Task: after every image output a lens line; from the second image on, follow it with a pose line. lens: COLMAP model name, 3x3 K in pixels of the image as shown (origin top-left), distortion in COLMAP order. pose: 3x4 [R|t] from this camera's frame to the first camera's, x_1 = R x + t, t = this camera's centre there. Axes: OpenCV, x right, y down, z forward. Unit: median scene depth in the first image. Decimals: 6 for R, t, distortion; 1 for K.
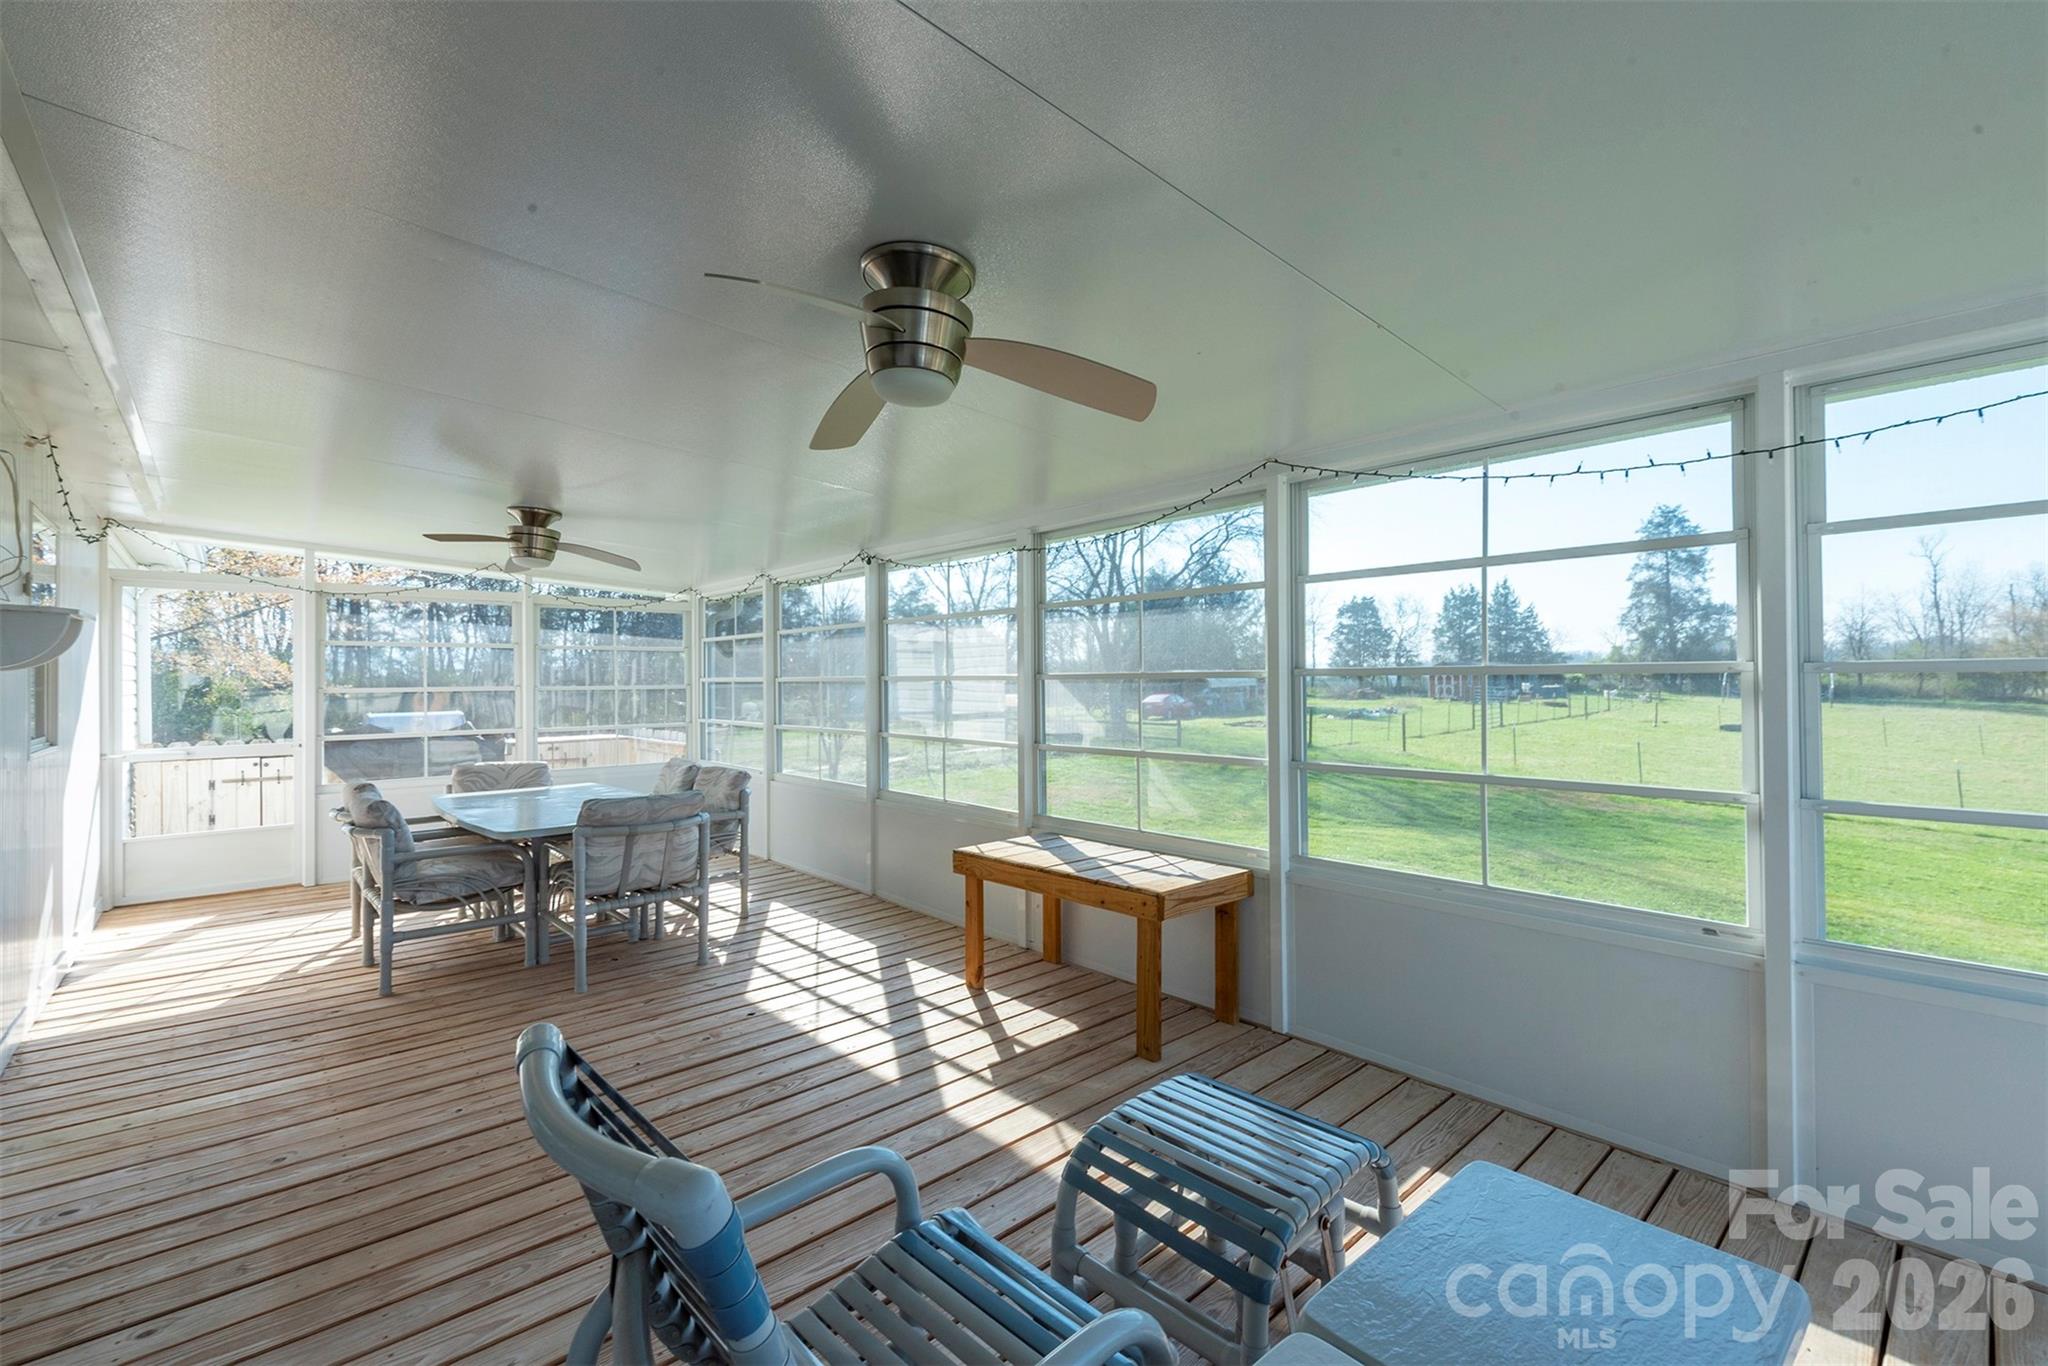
lens RADIAL K [[856.9, 0, 1010.5], [0, 856.9, 677.2], [0, 0, 1]] dist [0.007012, -0.000942]
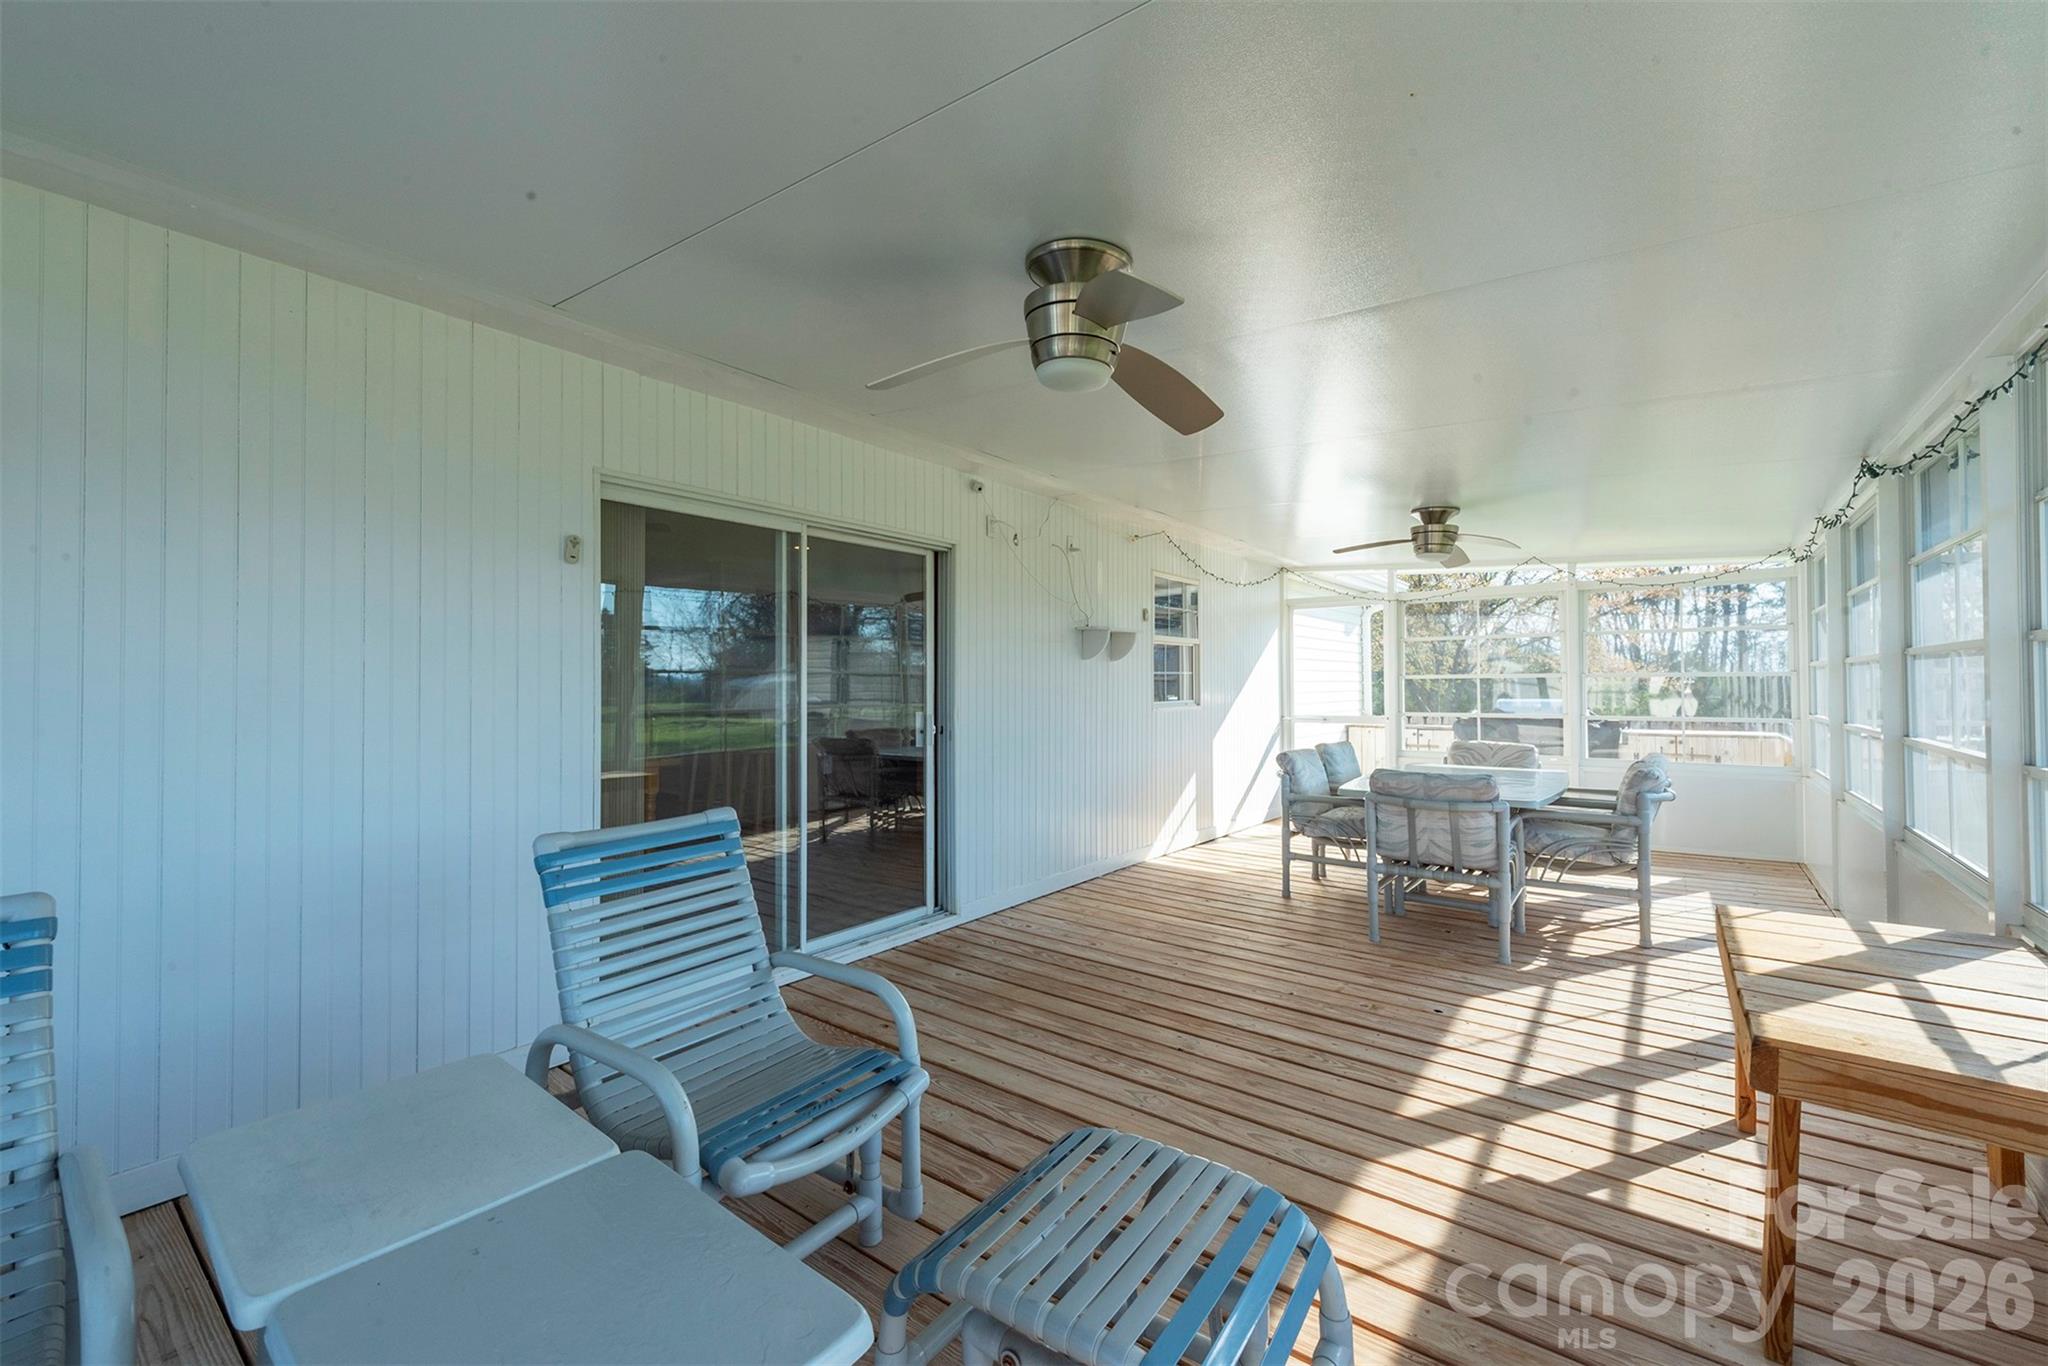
lens RADIAL K [[798.3, 0, 1036.6], [0, 798.3, 681.3], [0, 0, 1]] dist [-0.001289, -0.001299]
pose [[0.213587, 0.003129, -0.976919, 0.418906], [0.006407, 0.999969, 0.004604, 0.022649], [0.976903, -0.007242, 0.213560, 0.355478]]
